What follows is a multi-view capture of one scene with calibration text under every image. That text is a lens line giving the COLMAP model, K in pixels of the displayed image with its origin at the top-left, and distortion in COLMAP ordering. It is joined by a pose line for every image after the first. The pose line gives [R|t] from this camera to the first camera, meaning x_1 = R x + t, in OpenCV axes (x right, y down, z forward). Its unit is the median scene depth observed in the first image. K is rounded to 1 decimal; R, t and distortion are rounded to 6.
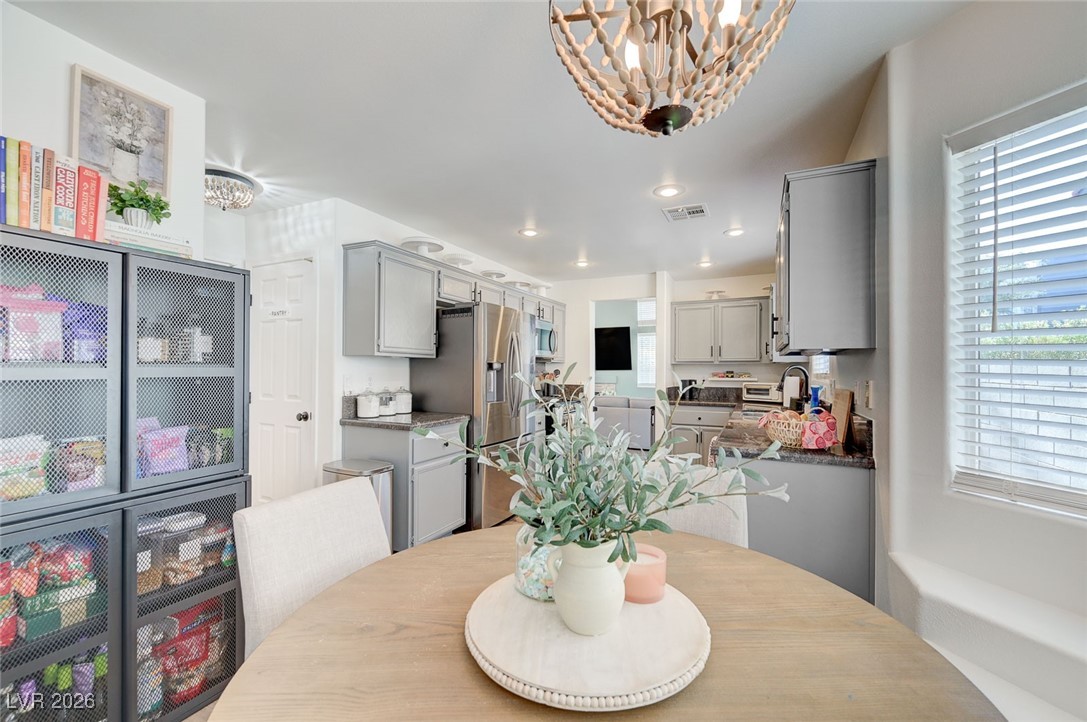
lens RADIAL K [[439.0, 0, 547.5], [0, 439.0, 370.7], [0, 0, 1]] dist [-0.000891, 0.000177]
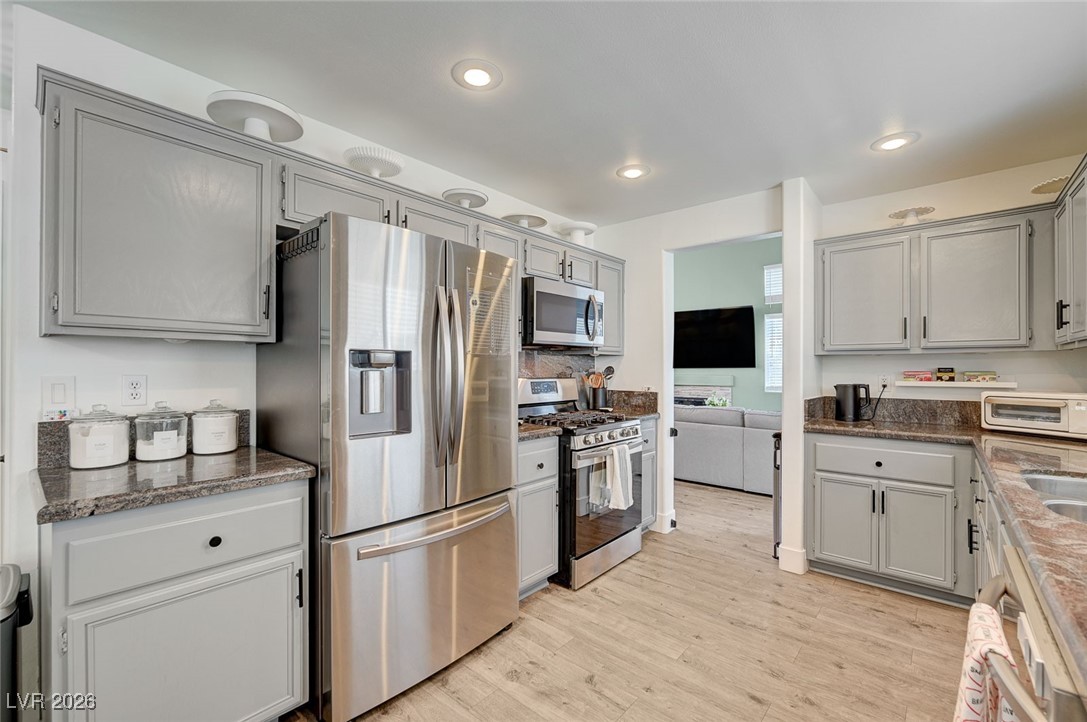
lens RADIAL K [[460.6, 0, 547.8], [0, 460.6, 368.0], [0, 0, 1]] dist [-0.003970, 0.000210]
pose [[0.966201, -0.002779, -0.257774, 0.118088], [0.002215, 0.999994, -0.002477, 0.001484], [0.257779, 0.001823, 0.966202, 0.397267]]
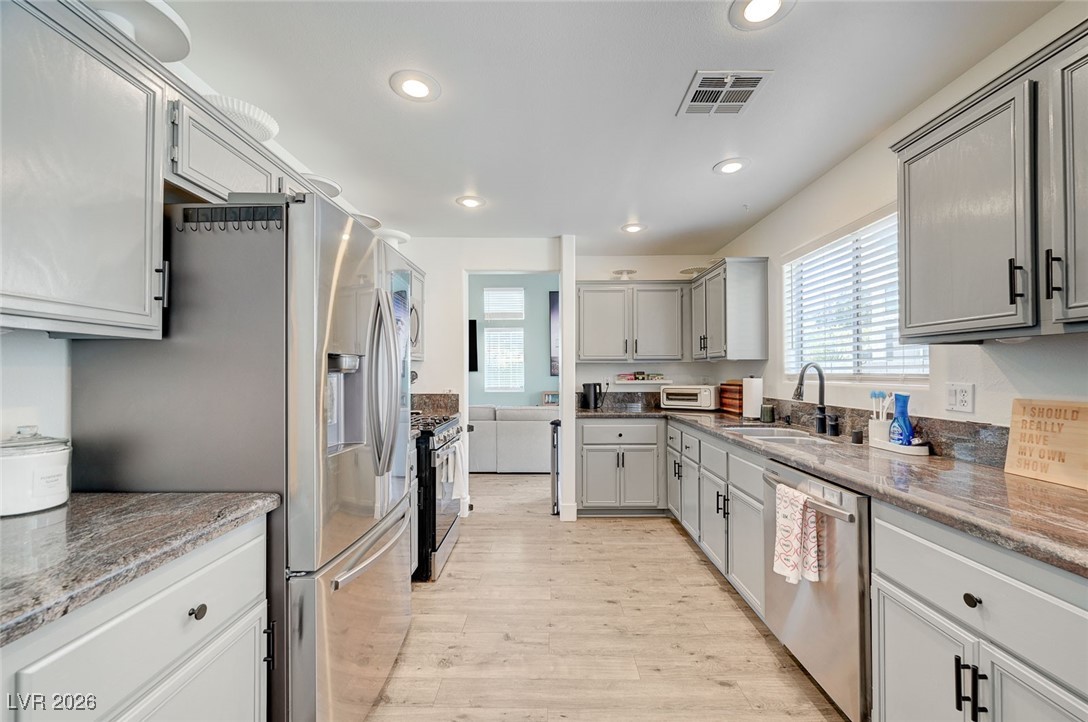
lens RADIAL K [[434.9, 0, 548.4], [0, 434.9, 369.2], [0, 0, 1]] dist [-0.001318, 0.000018]
pose [[0.902212, -0.003403, 0.431279, -0.084386], [0.006584, 0.999961, -0.005882, -0.000324], [-0.431243, 0.008147, 0.902199, 0.373391]]
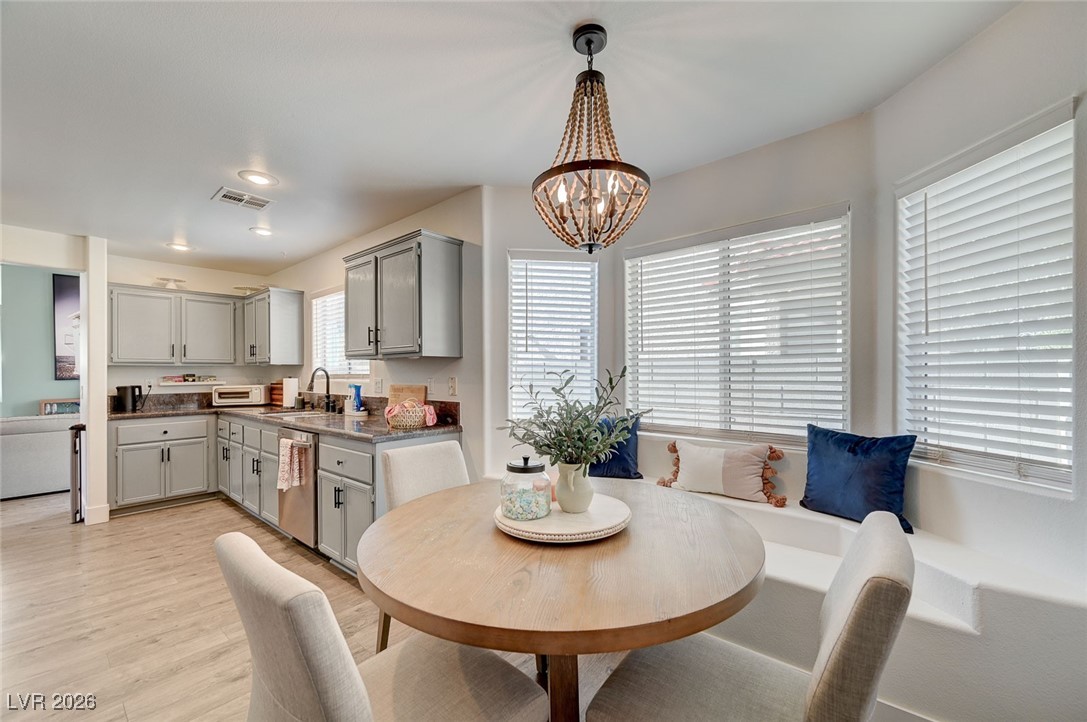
lens RADIAL K [[439.0, 0, 547.5], [0, 439.0, 370.7], [0, 0, 1]] dist [-0.000891, 0.000177]
pose [[0.252762, -0.002390, 0.967526, -0.260886], [0.009167, 0.999958, 0.000075, 0.000572], [-0.967485, 0.008851, 0.252773, 0.100162]]
